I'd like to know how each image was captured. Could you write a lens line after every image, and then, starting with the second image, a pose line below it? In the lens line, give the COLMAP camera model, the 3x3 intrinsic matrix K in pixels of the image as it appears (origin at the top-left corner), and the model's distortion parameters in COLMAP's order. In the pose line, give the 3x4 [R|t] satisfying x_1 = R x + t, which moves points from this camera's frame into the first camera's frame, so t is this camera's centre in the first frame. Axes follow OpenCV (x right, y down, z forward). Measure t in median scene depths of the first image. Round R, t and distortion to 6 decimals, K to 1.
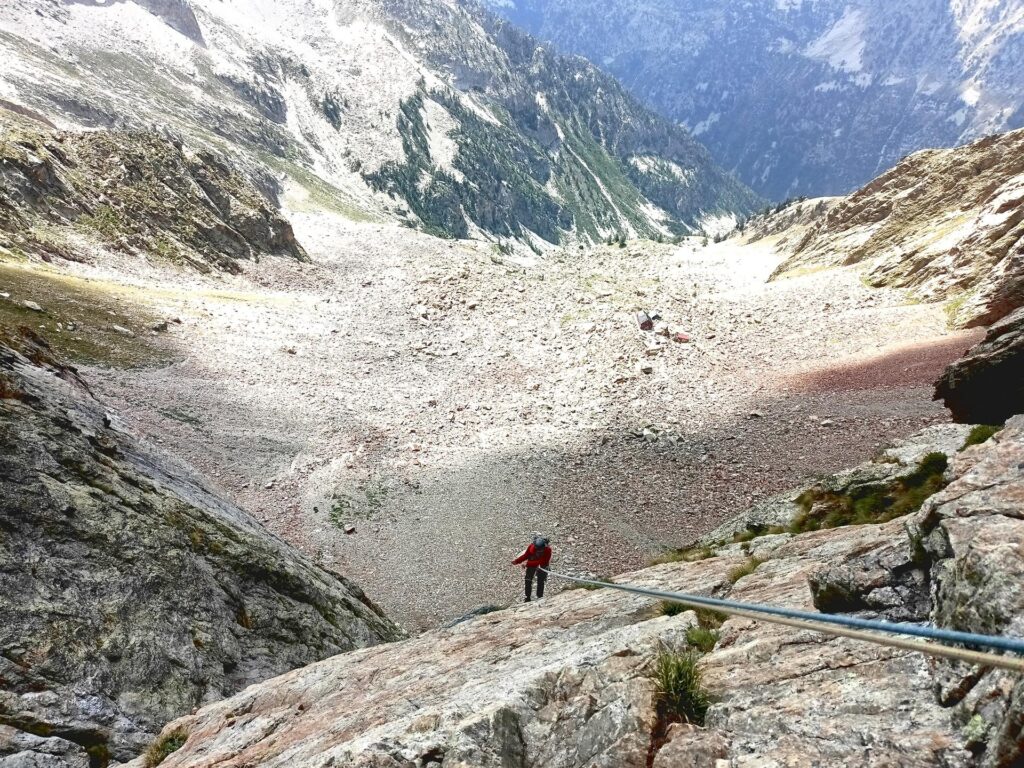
lens RADIAL K [[782.5, 0, 521.6], [0, 782.5, 375.3], [0, 0, 1]] dist [0.082061, -0.108421]
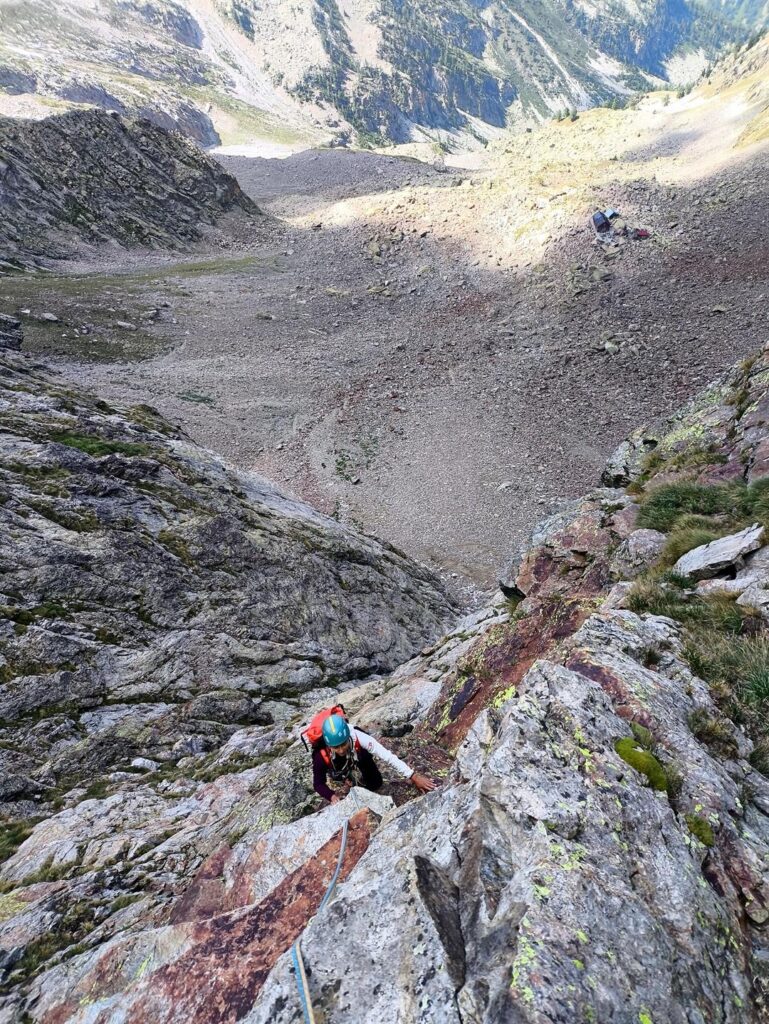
lens RADIAL K [[782.5, 0, 382.5], [0, 782.5, 512.5], [0, 0, 1]] dist [0.082061, -0.108421]
pose [[0.982144, -0.109528, -0.152962, 0.001103], [0.148919, 0.949454, 0.276334, -0.047518], [0.114964, -0.294179, 0.948811, -0.087304]]
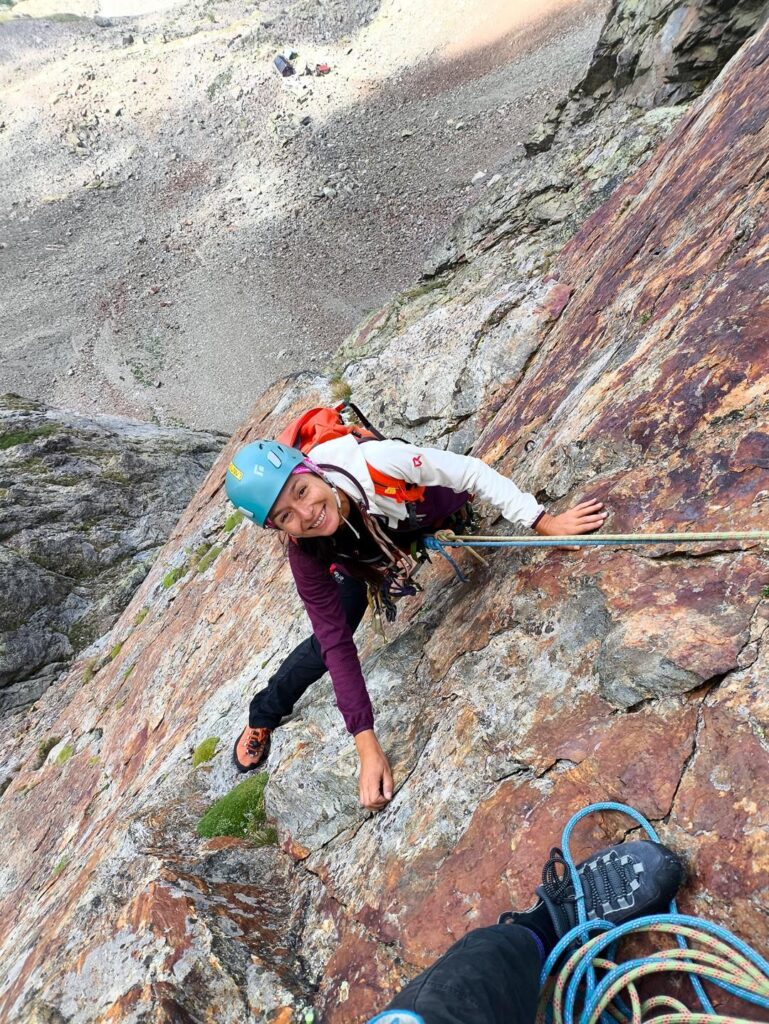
lens RADIAL K [[782.5, 0, 407.5], [0, 782.5, 519.4], [0, 0, 1]] dist [0.082061, -0.108421]
pose [[0.906467, -0.420135, 0.042465, 0.013377], [0.338208, 0.782539, 0.522732, -0.109954], [-0.252849, -0.459478, 0.851439, -0.231538]]
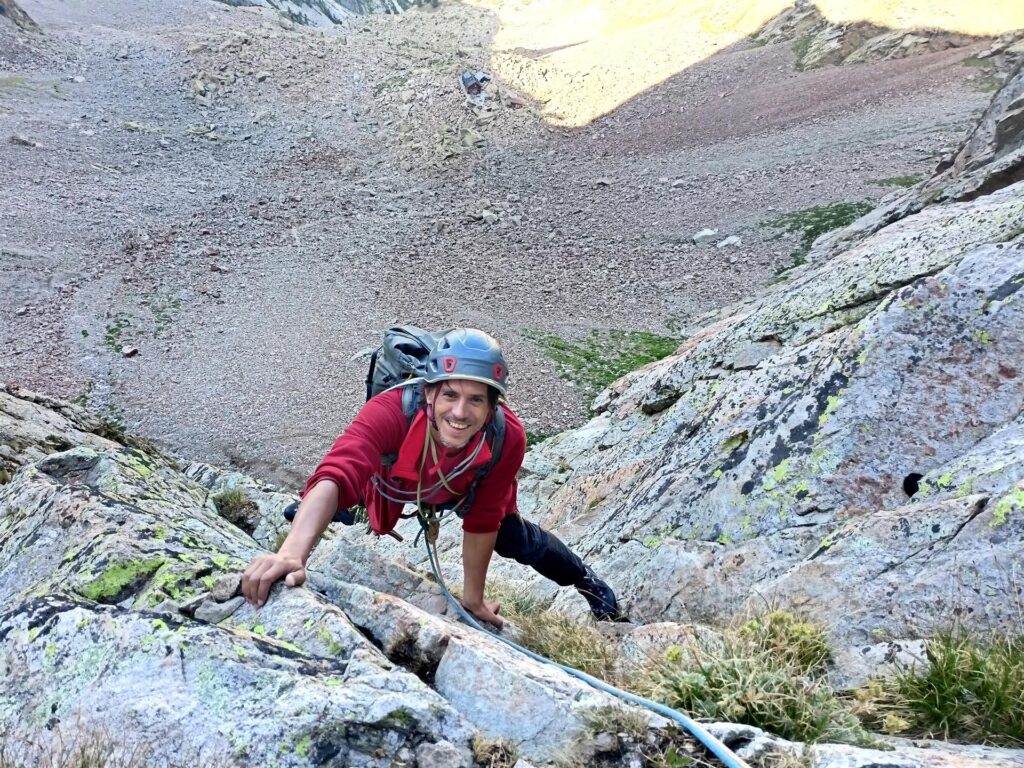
lens RADIAL K [[782.5, 0, 496.6], [0, 782.5, 420.7], [0, 0, 1]] dist [0.082061, -0.108421]
pose [[0.979885, -0.126997, 0.153940, 0.004956], [0.076455, 0.951424, 0.298239, 0.029327], [-0.184338, -0.280470, 0.941996, 0.093044]]
